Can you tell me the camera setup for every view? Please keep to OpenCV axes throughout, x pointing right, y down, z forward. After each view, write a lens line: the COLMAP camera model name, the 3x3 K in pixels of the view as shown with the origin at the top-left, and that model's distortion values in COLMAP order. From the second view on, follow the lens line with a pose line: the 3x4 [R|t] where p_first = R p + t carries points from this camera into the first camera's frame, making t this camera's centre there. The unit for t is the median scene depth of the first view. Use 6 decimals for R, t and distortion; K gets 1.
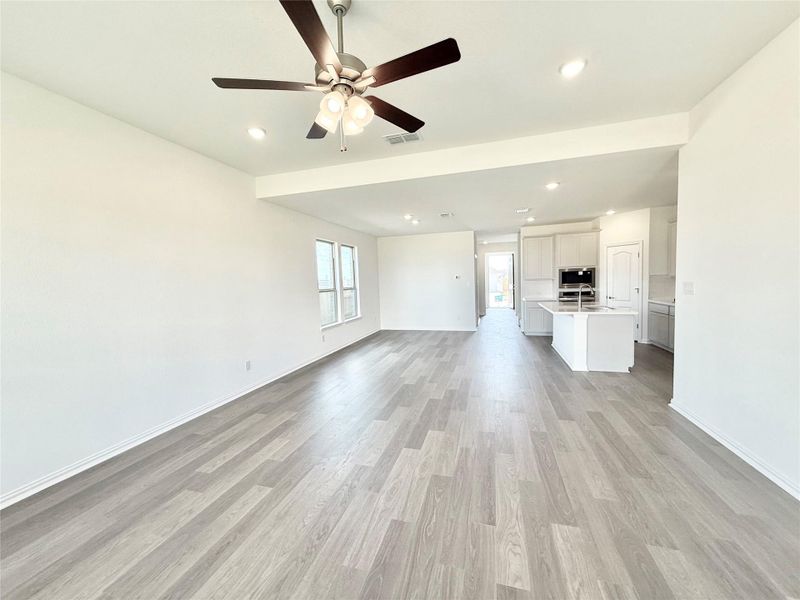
lens RADIAL K [[317.3, 0, 398.5], [0, 317.3, 297.4], [0, 0, 1]] dist [0.008214, -0.000004]
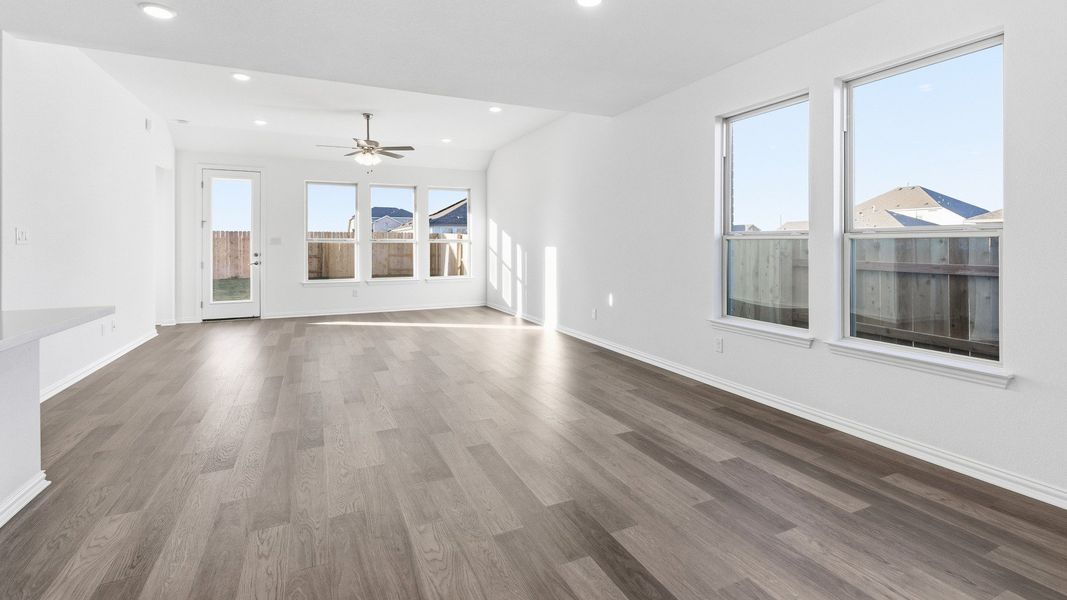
lens RADIAL K [[480.3, 0, 537.5], [0, 480.3, 250.3], [0, 0, 1]] dist [0.005324, -0.000211]
pose [[-0.739674, 0.042472, -0.671624, 0.424576], [-0.012331, 0.996984, 0.076626, -0.052872], [0.672853, 0.064960, -0.736919, 1.464168]]
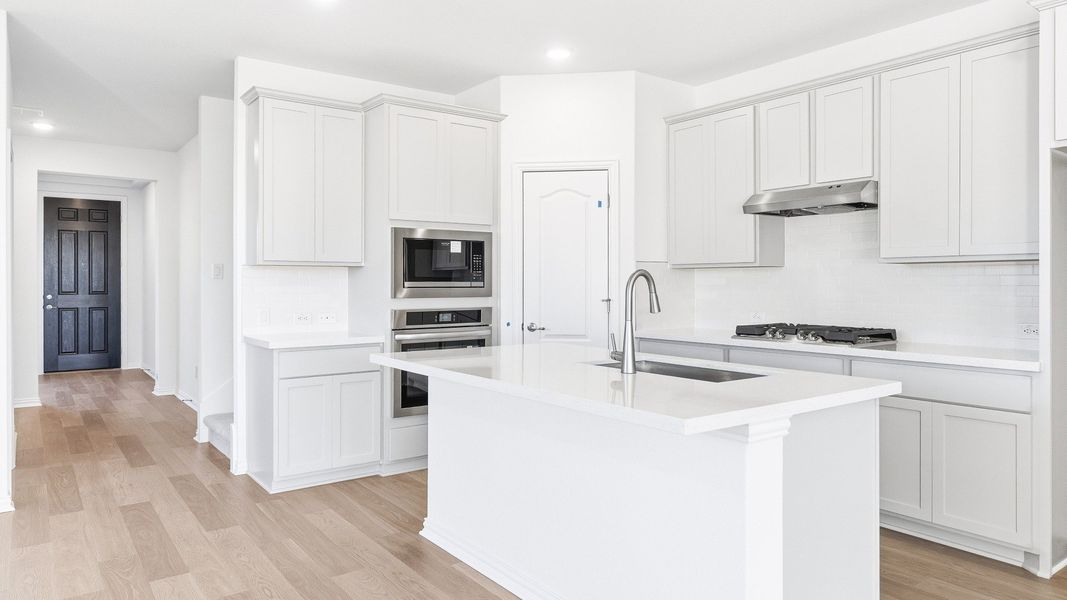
lens RADIAL K [[679.4, 0, 542.2], [0, 679.4, 278.3], [0, 0, 1]] dist [-0.001198, -0.002511]
pose [[0.581409, 0.040968, 0.812579, 0.140088], [0.028497, 0.997093, -0.070661, -0.001041], [-0.813112, 0.064239, 0.578552, 0.734369]]
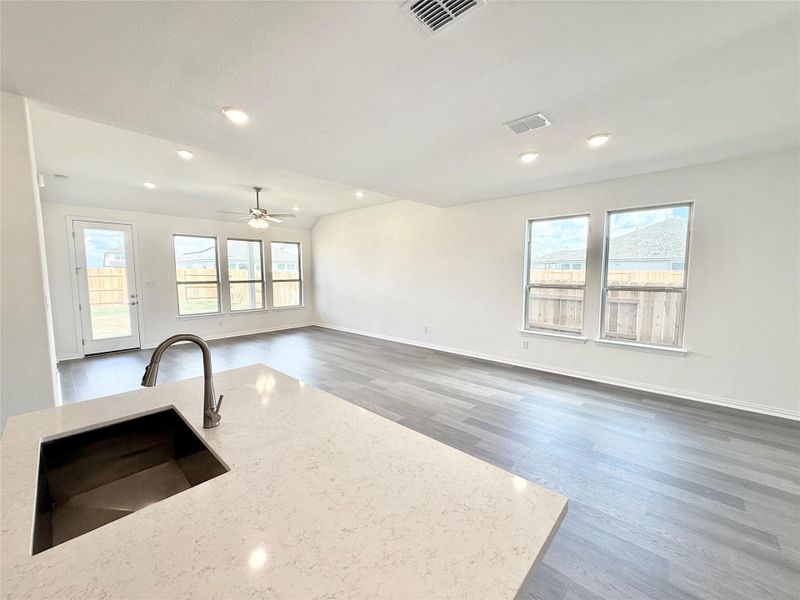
lens RADIAL K [[317.3, 0, 399.3], [0, 317.3, 301.7], [0, 0, 1]] dist [0.008214, -0.000004]
pose [[-0.429397, 0.119951, -0.895115, 0.683890], [-0.034260, 0.988263, 0.148868, -0.099119], [0.902466, 0.094590, -0.420248, 1.165220]]
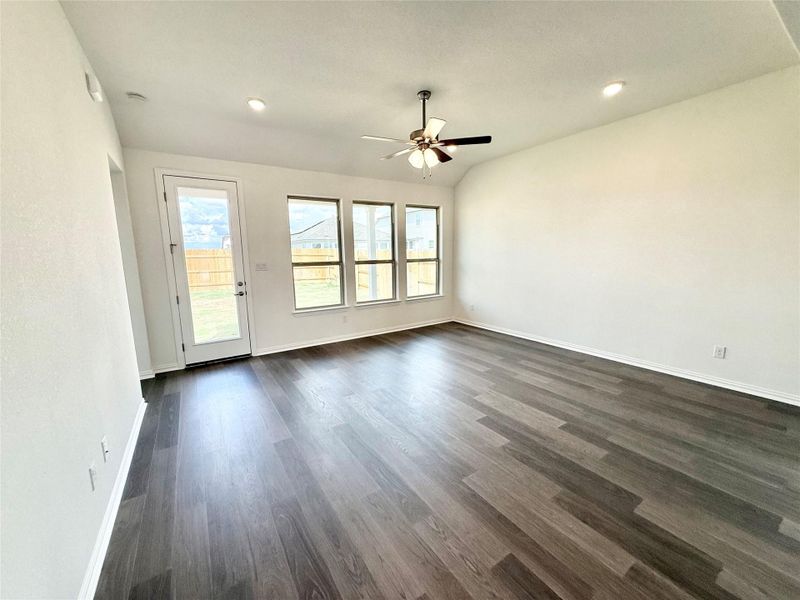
lens RADIAL K [[317.3, 0, 403.5], [0, 317.3, 301.9], [0, 0, 1]] dist [0.008214, -0.000004]
pose [[-0.625438, 0.166086, -0.762393, 0.444544], [-0.005707, 0.976084, 0.217320, -0.051938], [0.780253, 0.140271, -0.609532, 0.670143]]
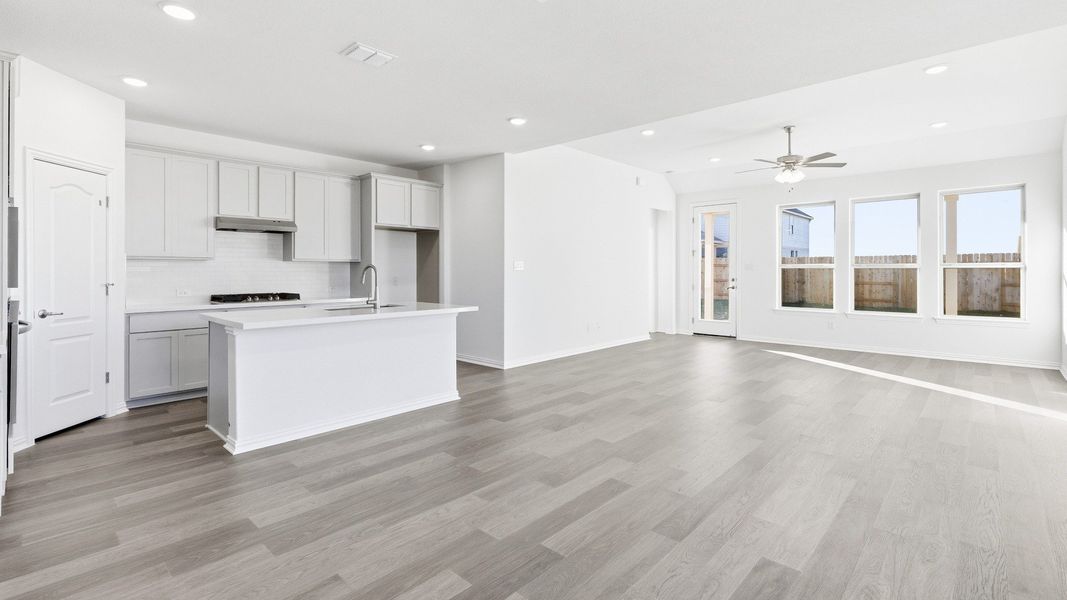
lens RADIAL K [[480.3, 0, 539.1], [0, 480.3, 290.5], [0, 0, 1]] dist [0.005324, -0.000211]
pose [[-0.903948, 0.013805, 0.427419, -0.010490], [0.053792, 0.995211, 0.081620, -0.046275], [-0.424245, 0.096772, -0.900362, 1.519847]]
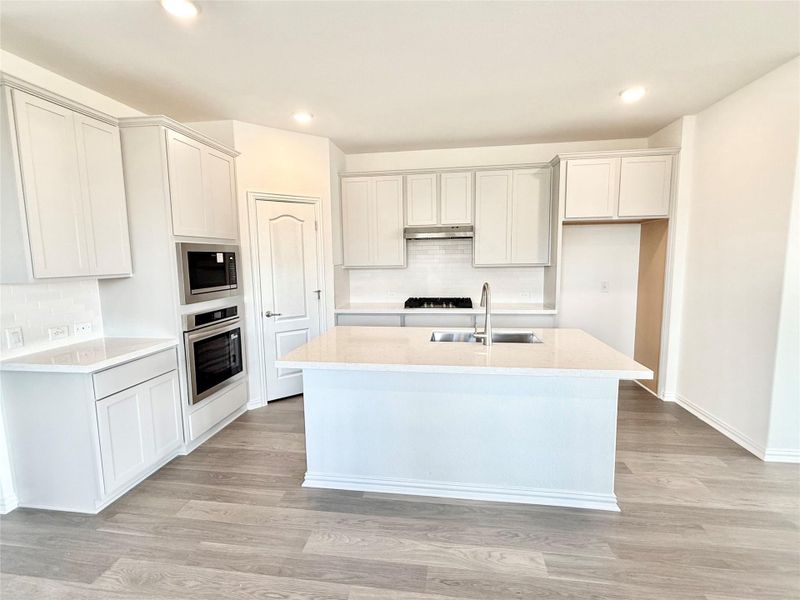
lens RADIAL K [[379.2, 0, 396.4], [0, 379.2, 300.7], [0, 0, 1]] dist [-0.001245, 0.000768]
pose [[-0.155084, -0.076064, 0.984969, 0.139956], [0.078760, 0.992906, 0.089078, -0.064795], [-0.984757, 0.091391, -0.147993, 1.114219]]
